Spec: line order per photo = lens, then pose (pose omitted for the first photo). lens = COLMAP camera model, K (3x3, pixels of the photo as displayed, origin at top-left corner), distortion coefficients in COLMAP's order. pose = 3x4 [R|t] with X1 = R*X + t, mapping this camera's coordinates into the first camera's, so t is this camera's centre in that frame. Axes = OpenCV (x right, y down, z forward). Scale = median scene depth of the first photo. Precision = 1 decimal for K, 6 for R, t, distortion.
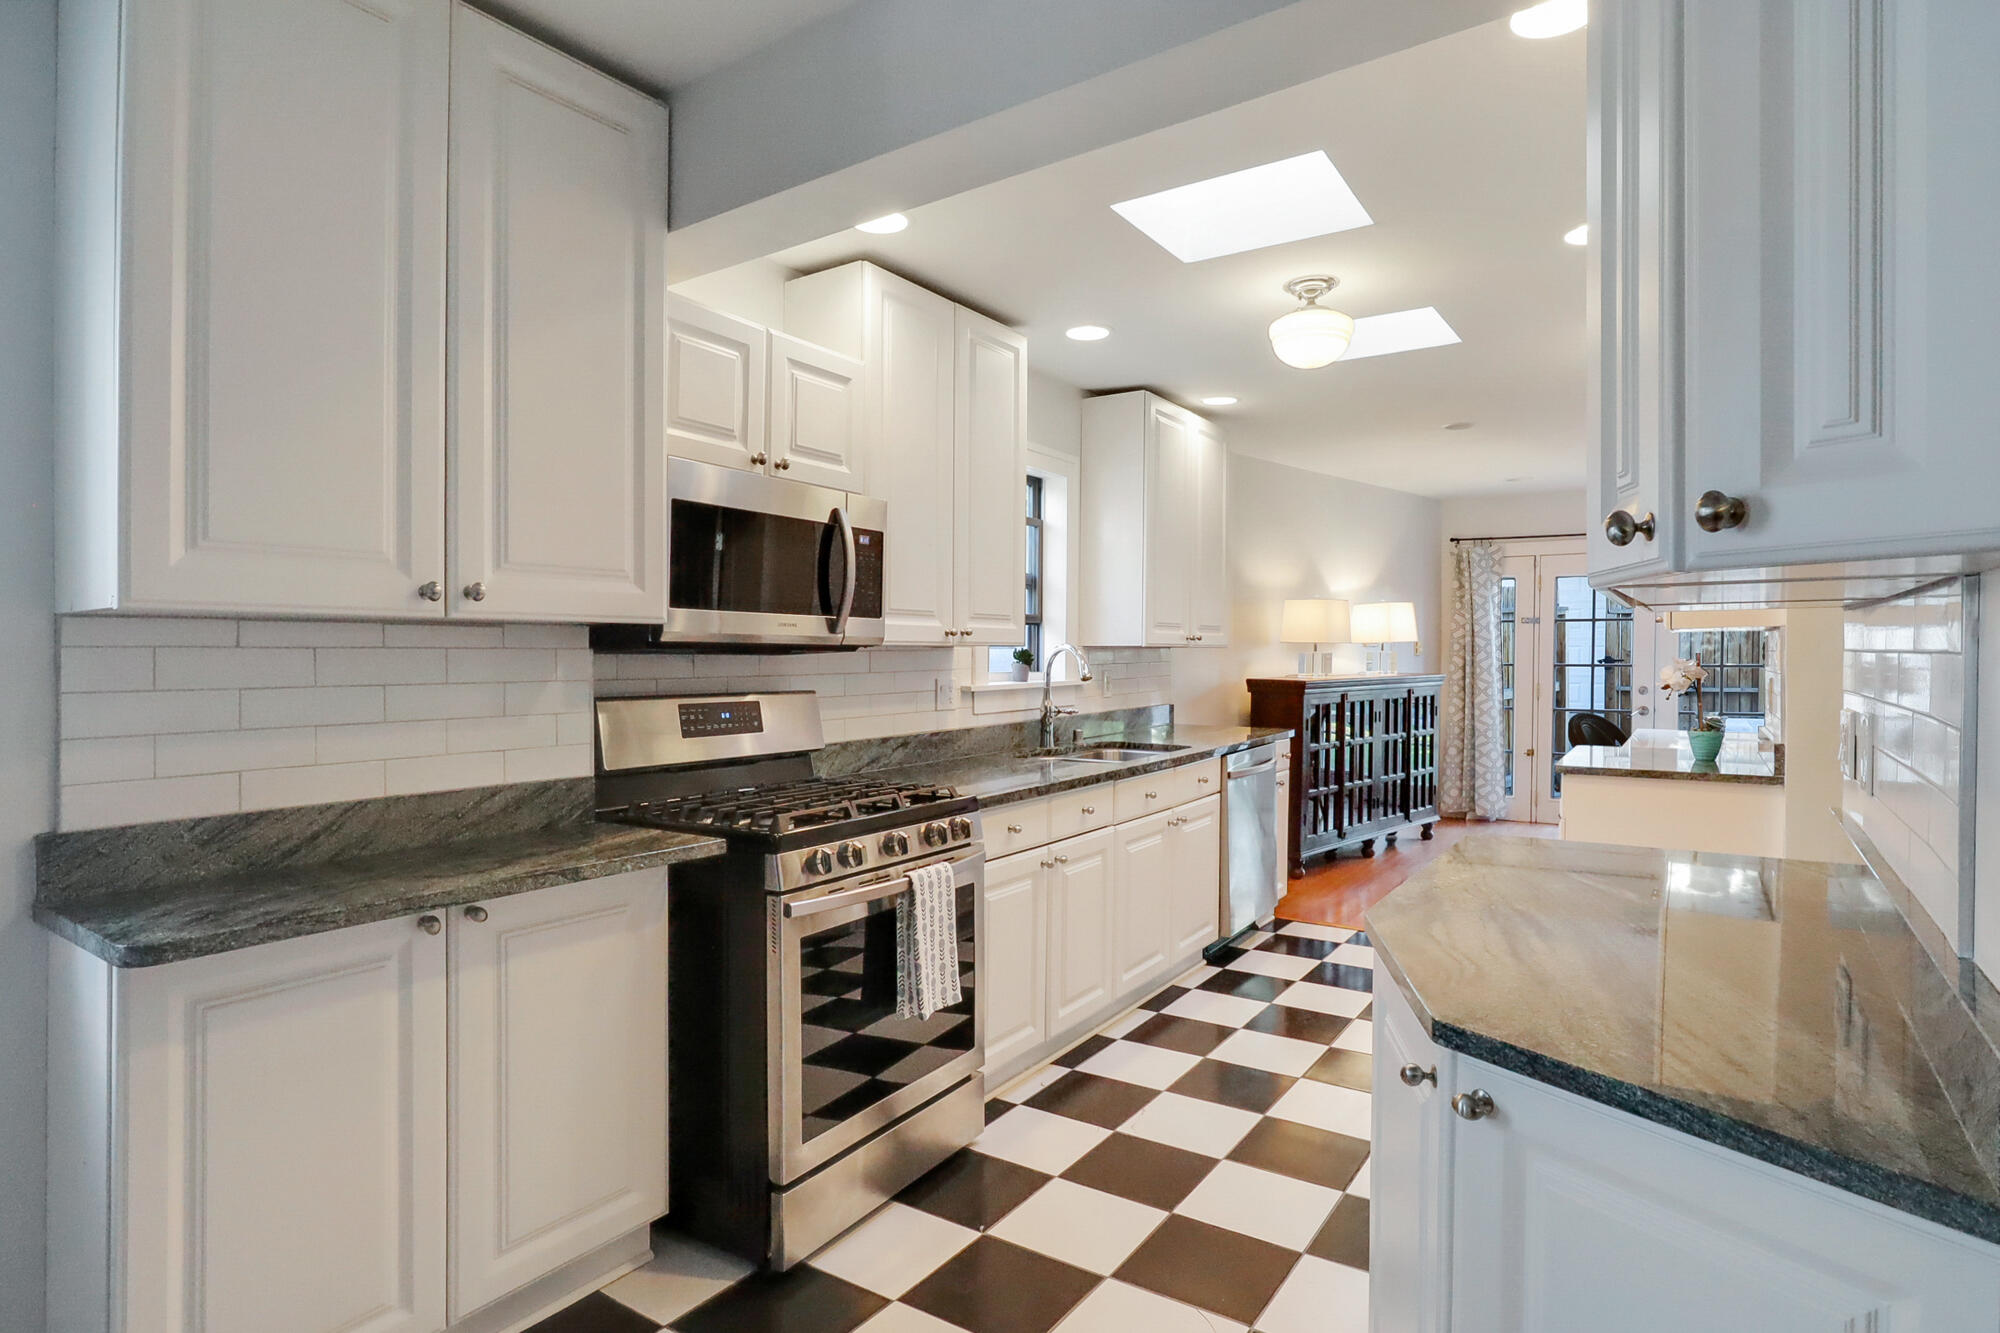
lens RADIAL K [[1021.1, 0, 1013.2], [0, 1021.1, 652.6], [0, 0, 1]] dist [-0.029496, 0.000703]
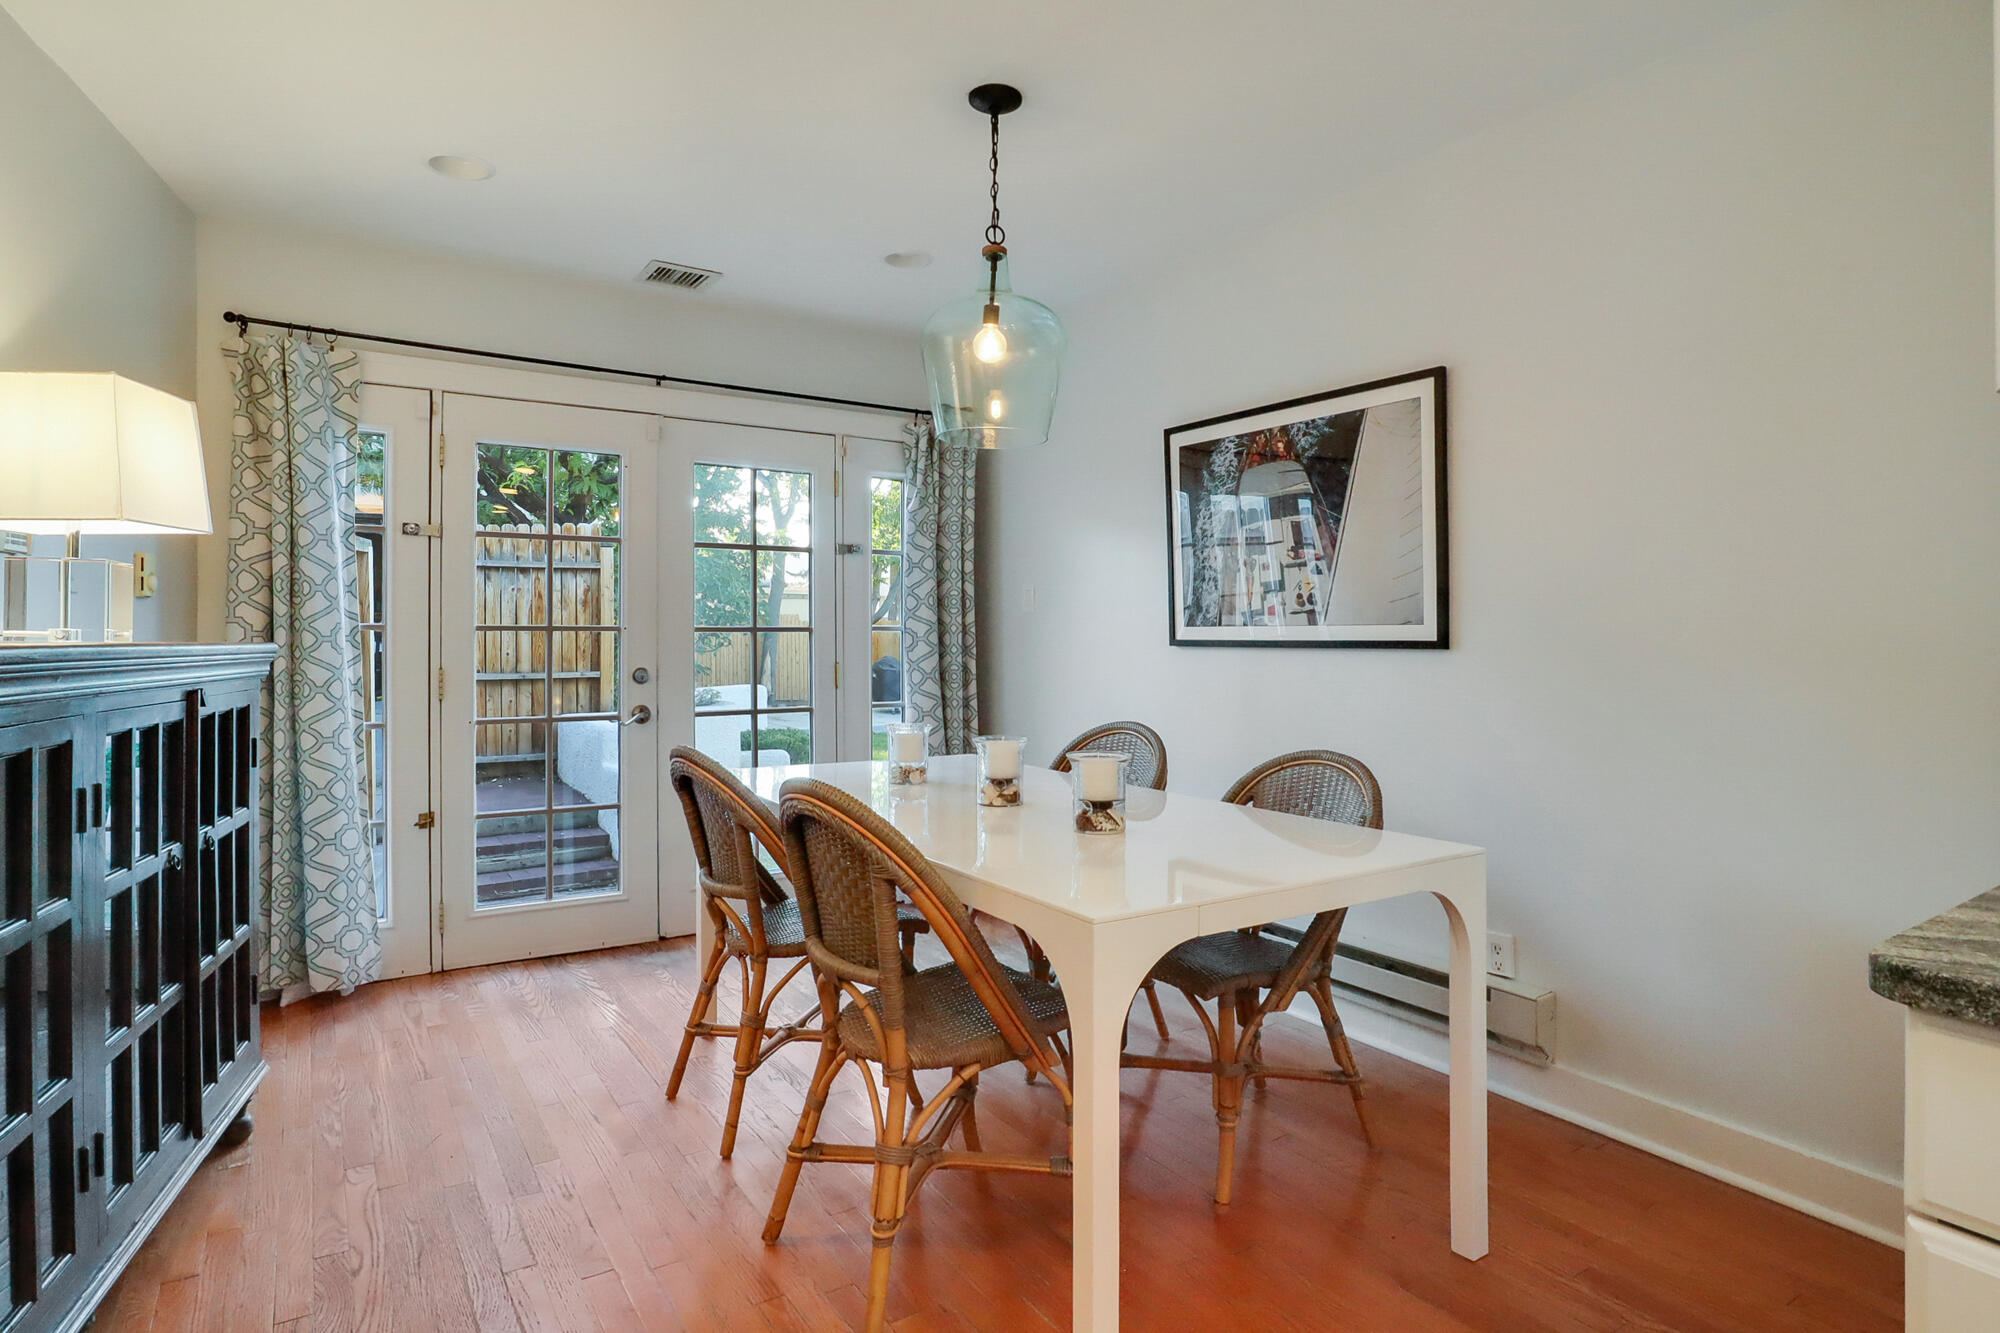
lens RADIAL K [[1067.0, 0, 996.3], [0, 1067.0, 647.0], [0, 0, 1]] dist [-0.020322, -0.000469]
pose [[0.397133, -0.003783, 0.917753, 0.174971], [-0.000634, 0.999990, 0.004396, 0.018617], [-0.917761, -0.002327, 0.397126, 0.573713]]
